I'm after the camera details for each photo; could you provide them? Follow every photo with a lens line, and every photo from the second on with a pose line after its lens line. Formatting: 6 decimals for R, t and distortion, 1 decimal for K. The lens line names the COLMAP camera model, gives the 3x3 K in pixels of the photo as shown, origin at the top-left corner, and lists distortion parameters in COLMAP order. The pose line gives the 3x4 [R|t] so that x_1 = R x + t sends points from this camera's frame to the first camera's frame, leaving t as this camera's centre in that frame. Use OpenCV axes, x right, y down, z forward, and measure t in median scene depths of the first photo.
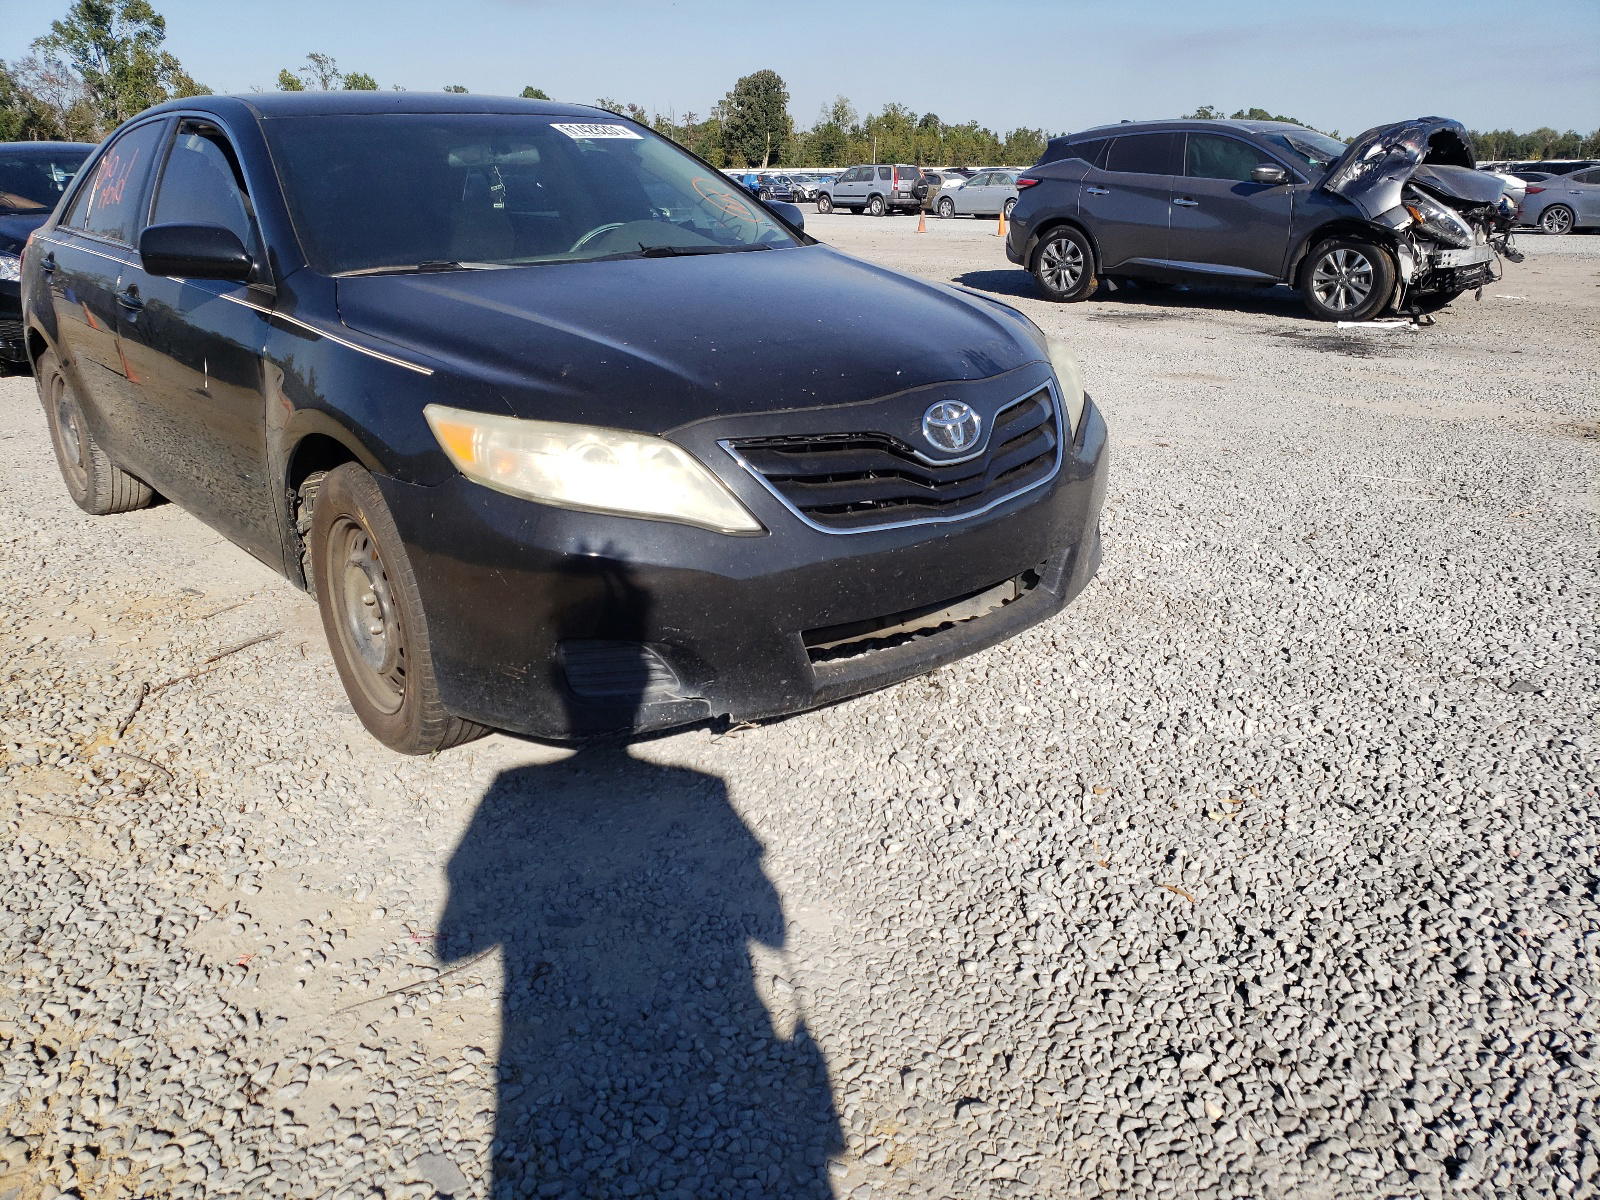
lens RADIAL K [[1194.8, 0, 800.0], [0, 1194.8, 600.0], [0, 0, 1]] dist [0.033448, -0.044136]
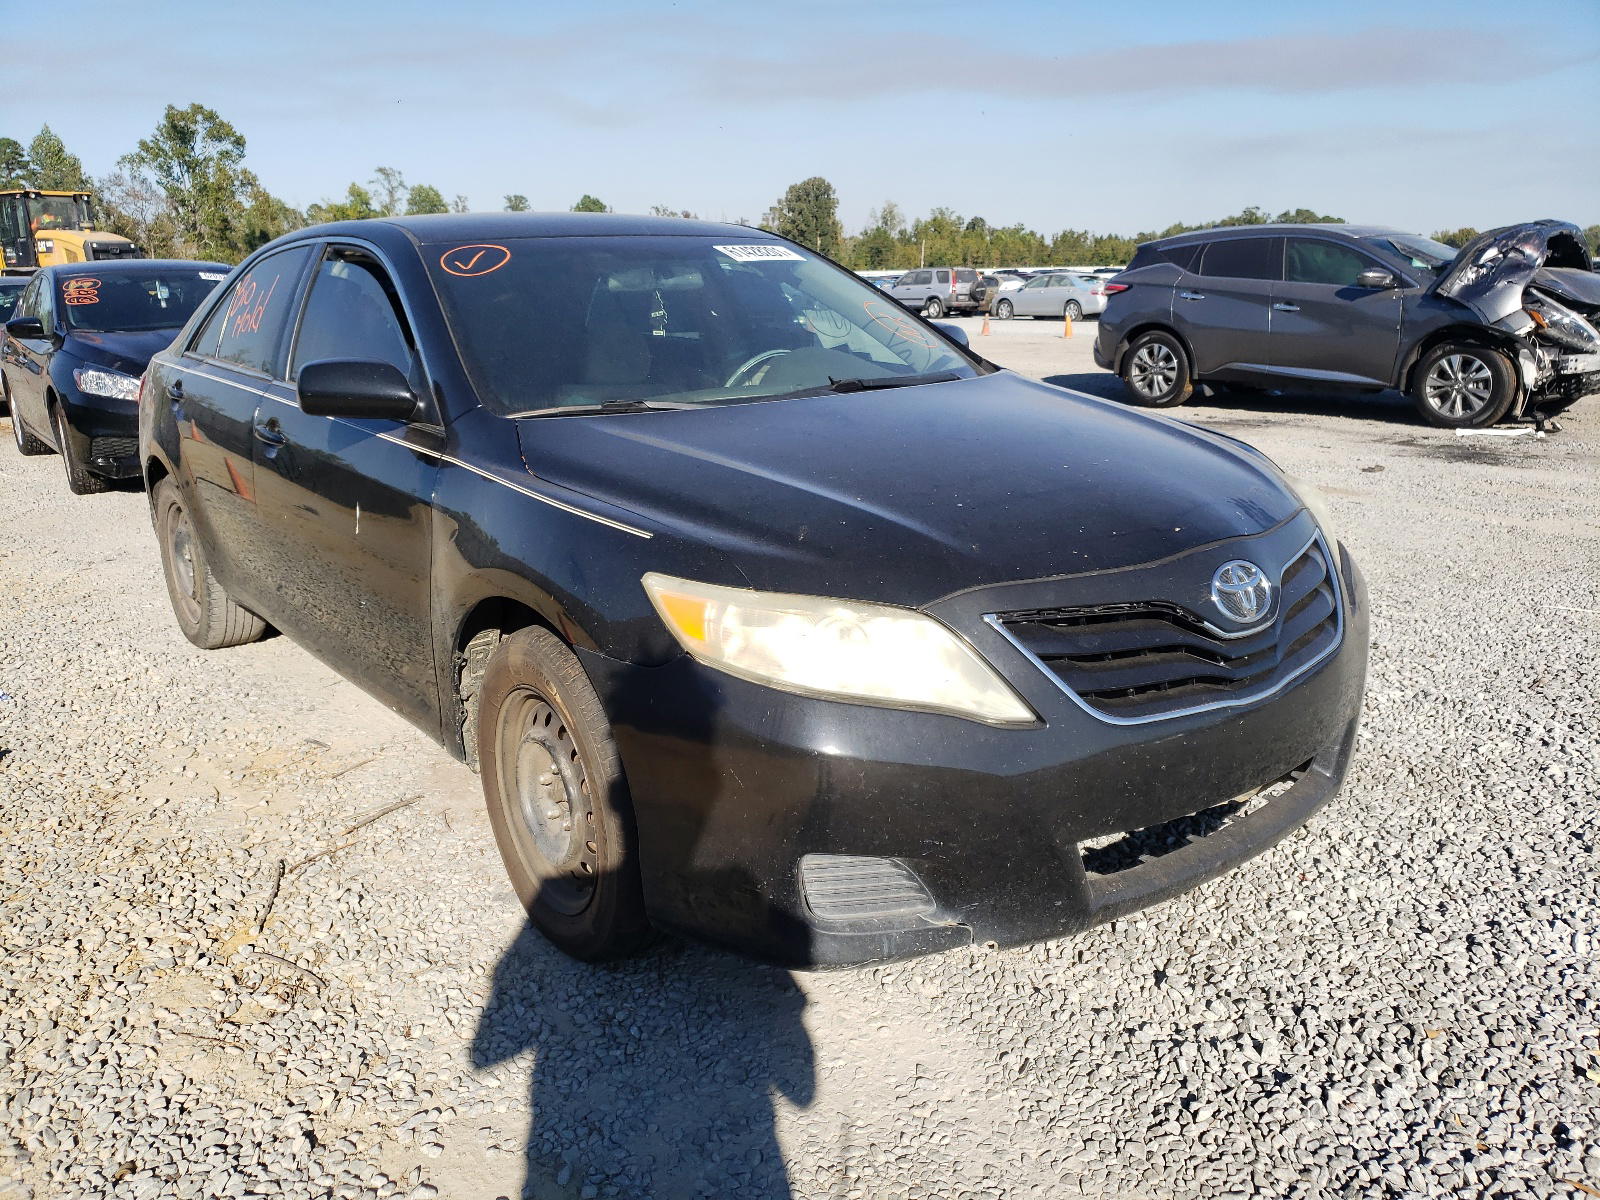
lens RADIAL K [[1224.1, 0, 800.0], [0, 1224.1, 600.0], [0, 0, 1]] dist [0.001619, -0.003248]
pose [[0.998823, 0.002950, -0.048405, -0.097877], [-0.007023, 0.996424, -0.084200, -0.043423], [0.047983, 0.084441, 0.995272, 0.079308]]
